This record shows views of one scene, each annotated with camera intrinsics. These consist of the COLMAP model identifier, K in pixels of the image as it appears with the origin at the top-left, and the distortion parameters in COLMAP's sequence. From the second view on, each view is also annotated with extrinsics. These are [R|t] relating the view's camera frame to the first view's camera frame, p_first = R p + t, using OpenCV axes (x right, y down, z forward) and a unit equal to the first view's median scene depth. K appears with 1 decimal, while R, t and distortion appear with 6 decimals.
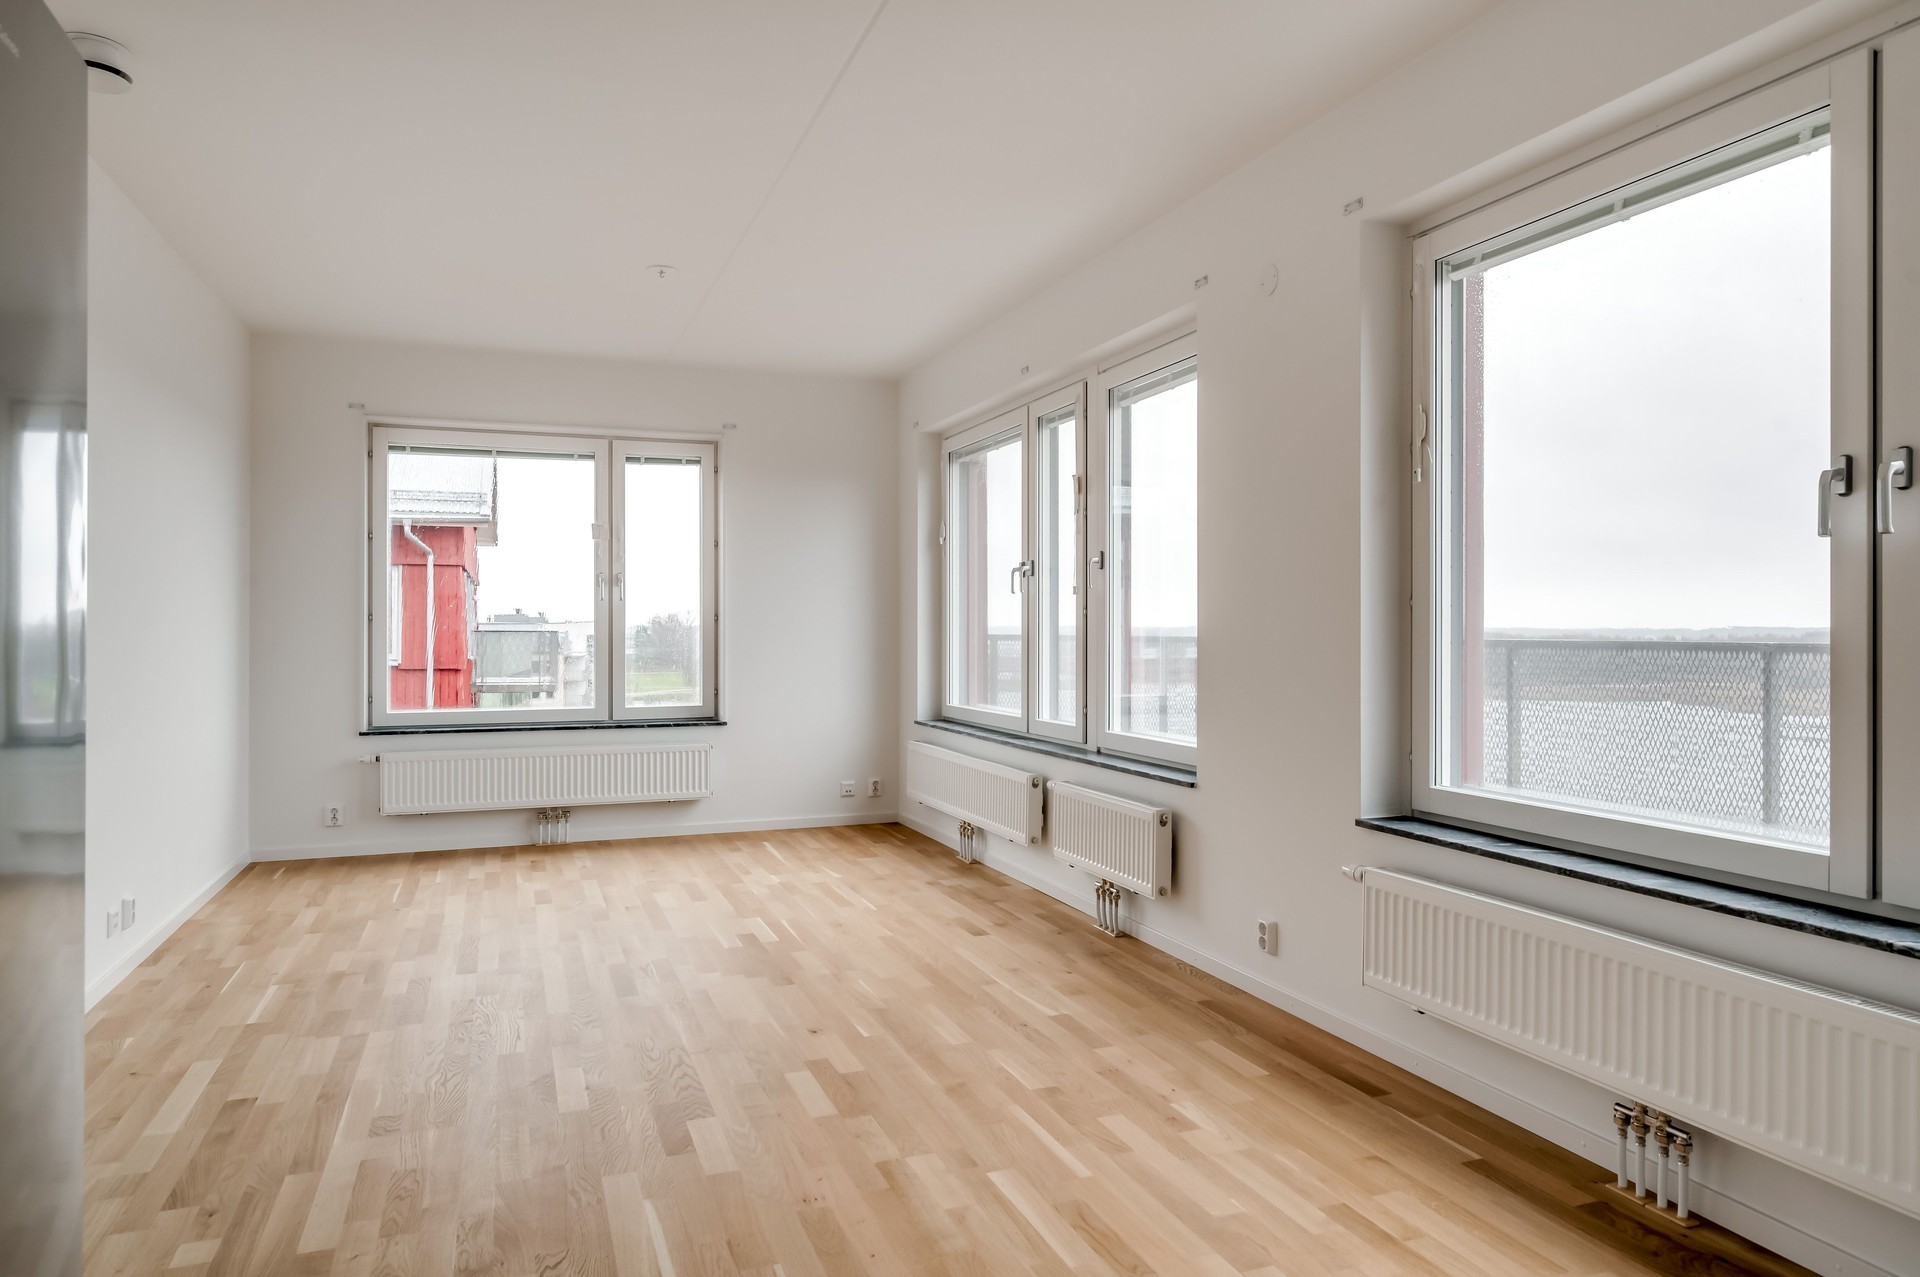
lens RADIAL K [[1208.0, 0, 960.0], [0, 1208.0, 638.5], [0, 0, 1]] dist [-0.001176, -0.000441]
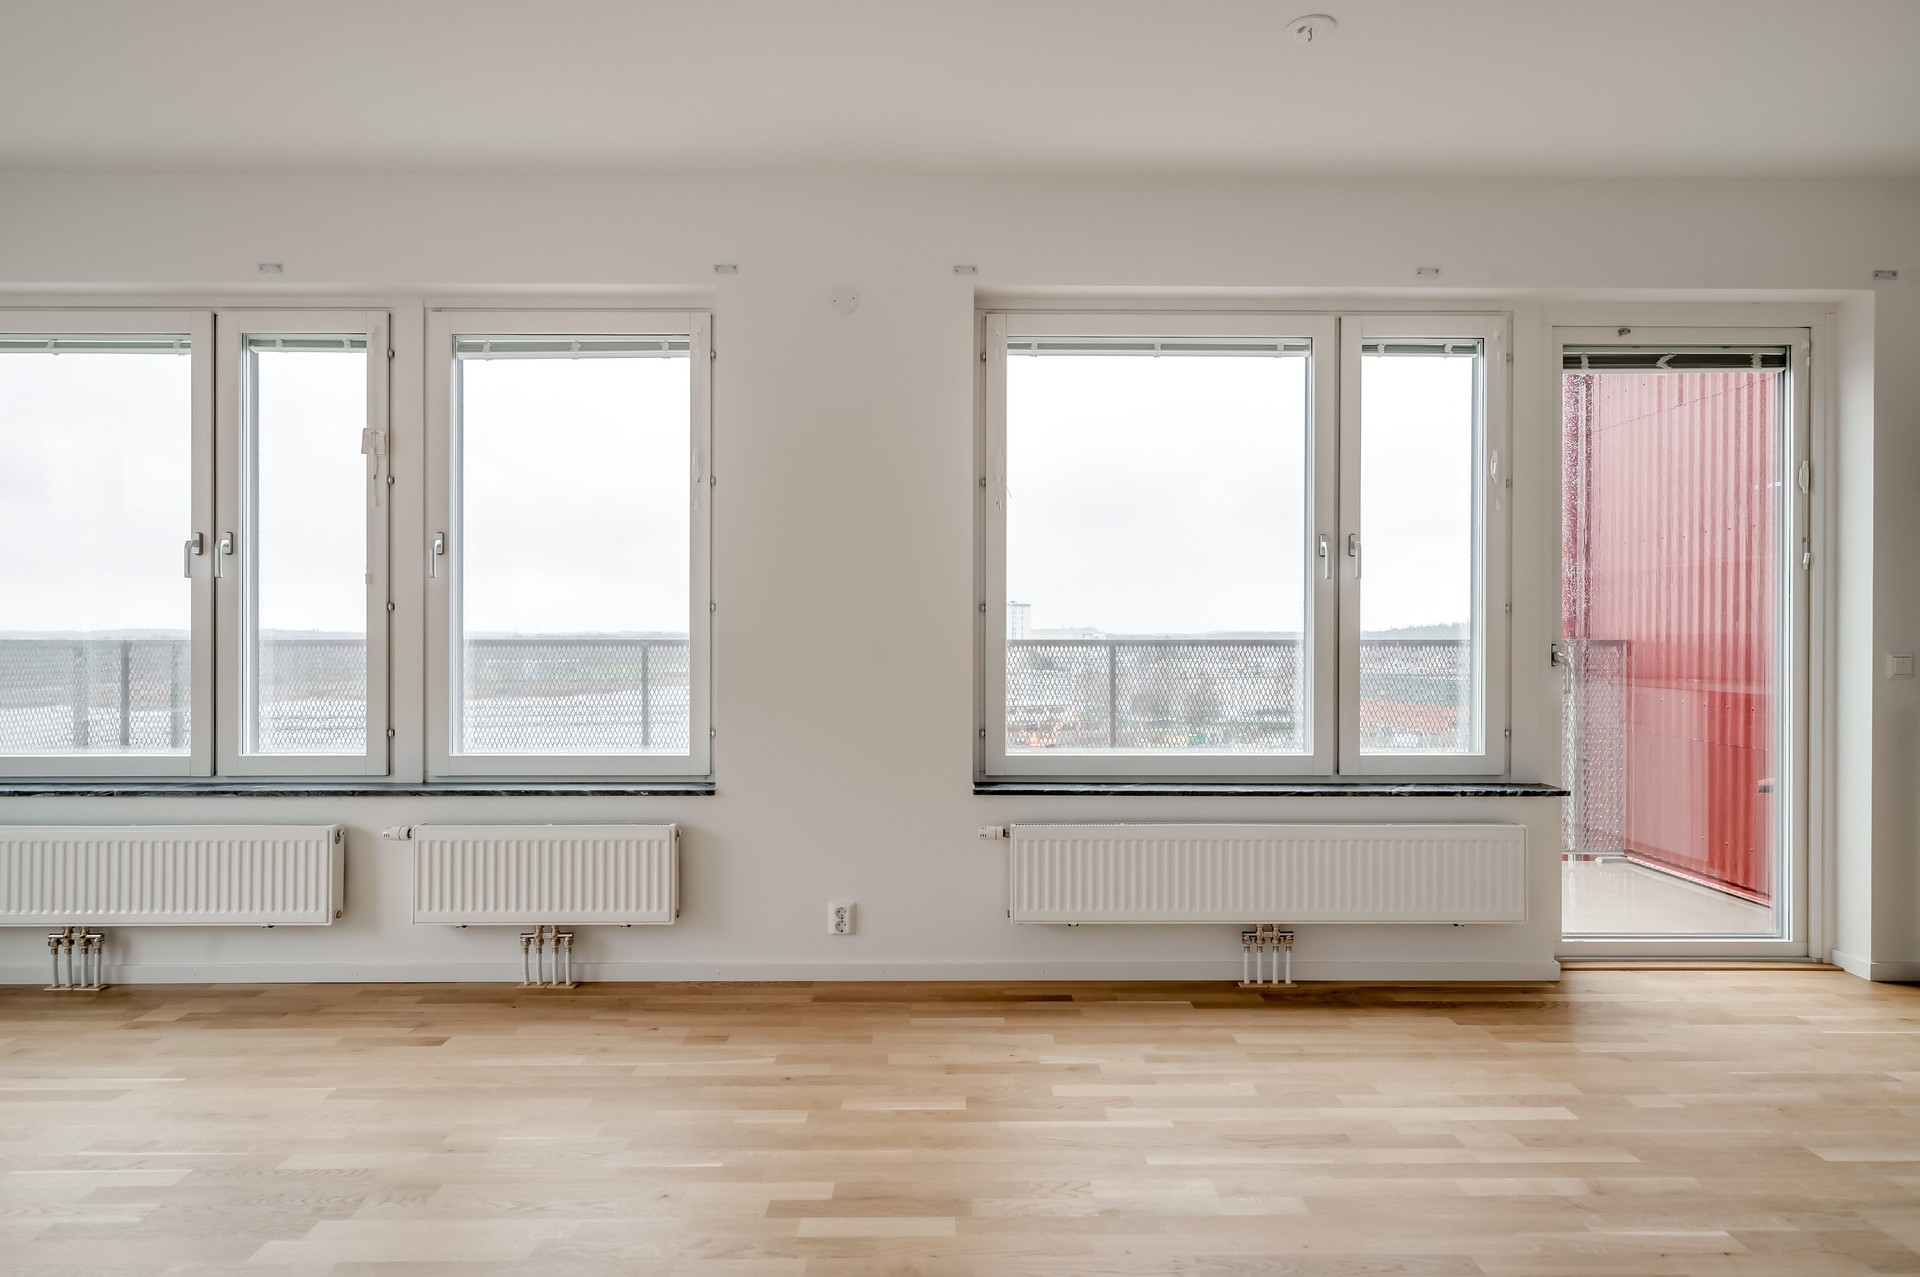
lens RADIAL K [[1116.4, 0, 960.0], [0, 1116.4, 638.5], [0, 0, 1]] dist [0.001571, 0.001576]
pose [[0.347422, -0.011541, 0.937638, -0.690980], [0.009094, 0.999919, 0.008938, -0.009400], [-0.937665, 0.005422, 0.347499, 0.616789]]
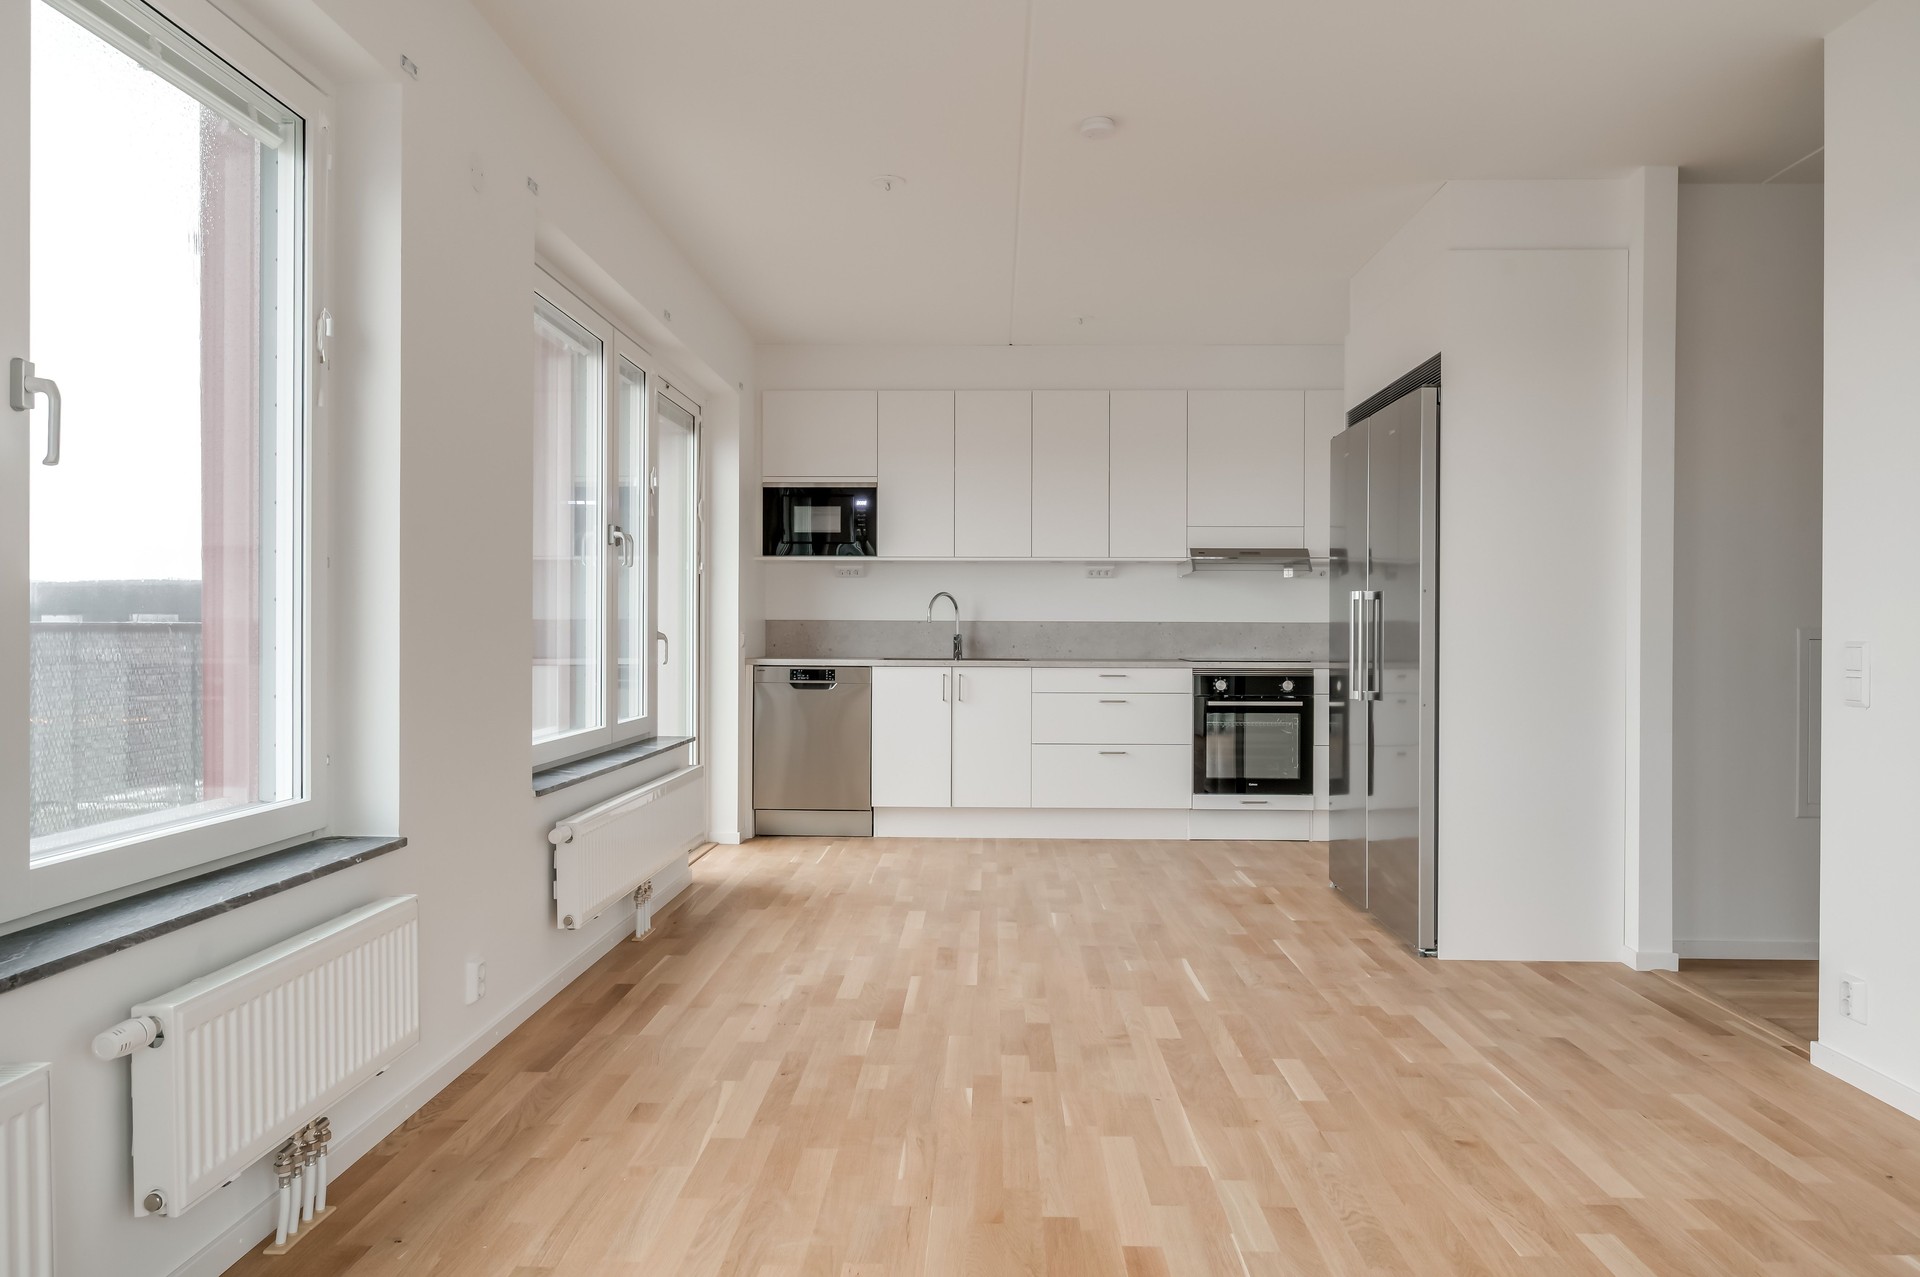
lens RADIAL K [[1330.0, 0, 960.0], [0, 1330.0, 638.5], [0, 0, 1]] dist [-0.002234, 0.000490]
pose [[-0.926616, -0.007570, 0.375933, -0.419019], [-0.001780, 0.999874, 0.015746, 0.001723], [-0.376005, 0.013922, -0.926513, 1.867118]]
